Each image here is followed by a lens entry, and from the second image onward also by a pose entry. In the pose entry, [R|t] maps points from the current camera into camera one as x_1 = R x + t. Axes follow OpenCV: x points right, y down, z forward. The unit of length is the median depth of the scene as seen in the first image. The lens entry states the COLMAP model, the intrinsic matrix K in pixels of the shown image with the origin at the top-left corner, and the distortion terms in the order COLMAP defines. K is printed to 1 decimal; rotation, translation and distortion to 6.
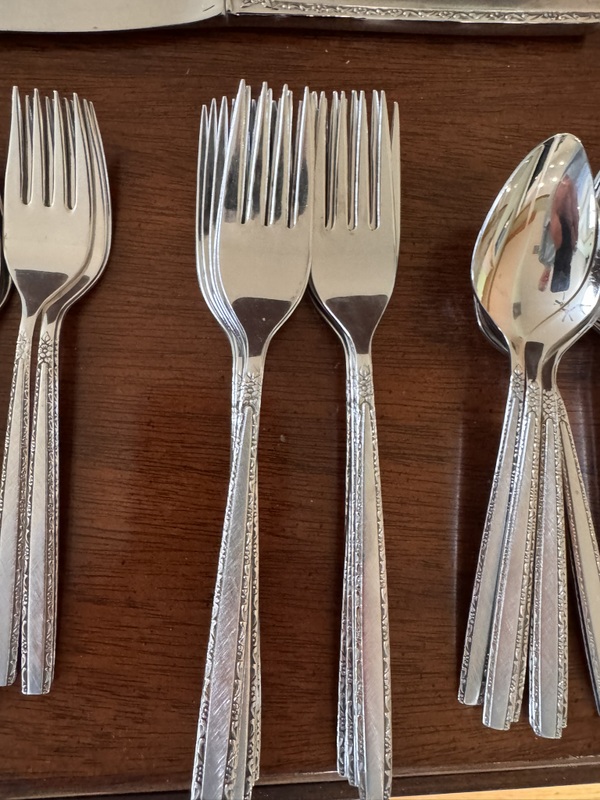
lens RADIAL K [[561.9, 0, 300.0], [0, 561.9, 400.2], [0, 0, 1]] dist [-0.004822, 0.002980]
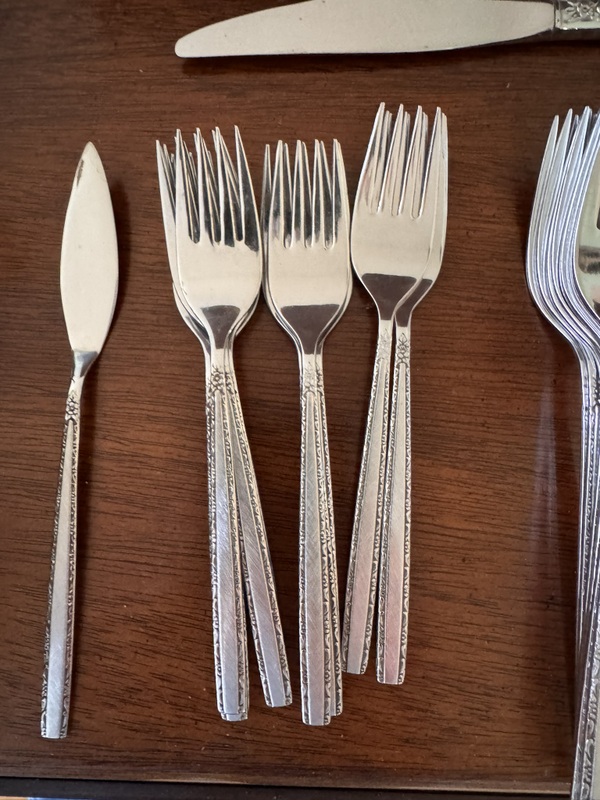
lens RADIAL K [[561.9, 0, 300.2], [0, 561.9, 400.7], [0, 0, 1]] dist [-0.004822, 0.002980]
pose [[0.994600, 0.020318, -0.101772, -0.507037], [-0.023157, 0.999373, -0.026792, 0.033861], [0.101164, 0.029004, 0.994447, -0.052690]]
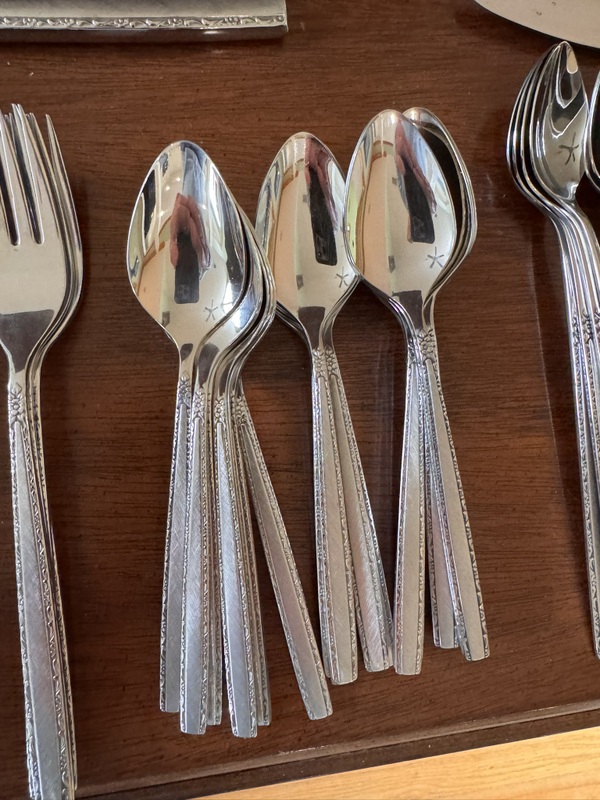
lens RADIAL K [[561.9, 0, 299.9], [0, 561.9, 399.4], [0, 0, 1]] dist [-0.004822, 0.002980]
pose [[0.995743, -0.071067, 0.058690, 0.459015], [0.070906, 0.997471, 0.004839, -0.003189], [-0.058886, -0.000657, 0.998265, -0.012697]]
